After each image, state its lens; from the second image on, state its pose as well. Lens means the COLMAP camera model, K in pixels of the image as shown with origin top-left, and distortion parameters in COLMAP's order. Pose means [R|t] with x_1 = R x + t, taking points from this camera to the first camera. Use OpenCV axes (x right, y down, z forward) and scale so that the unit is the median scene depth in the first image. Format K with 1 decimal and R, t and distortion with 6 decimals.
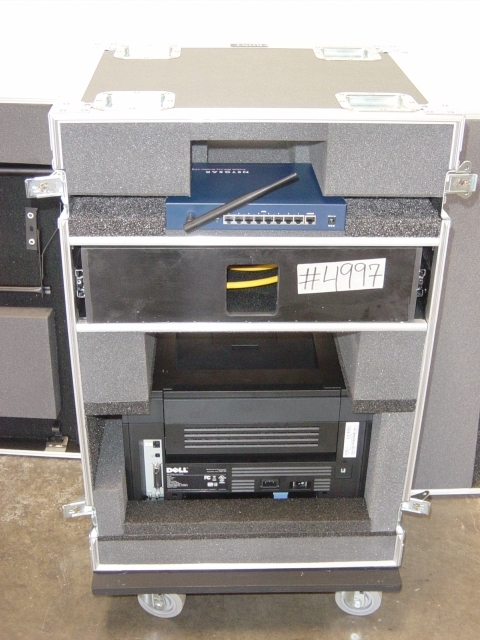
lens RADIAL K [[889.7, 0, 240.0], [0, 889.7, 320.0], [0, 0, 1]] dist [-0.114681, 0.013403]
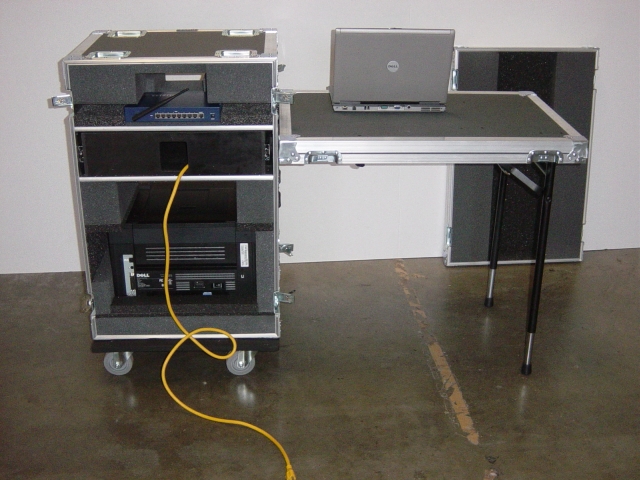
lens RADIAL K [[889.7, 0, 320.0], [0, 889.7, 240.0], [0, 0, 1]] dist [-0.114681, 0.013403]
pose [[0.999914, -0.008444, 0.009998, 0.253518], [0.009362, 0.995366, -0.095701, 0.271396], [-0.009144, 0.095787, 0.995360, -0.695277]]
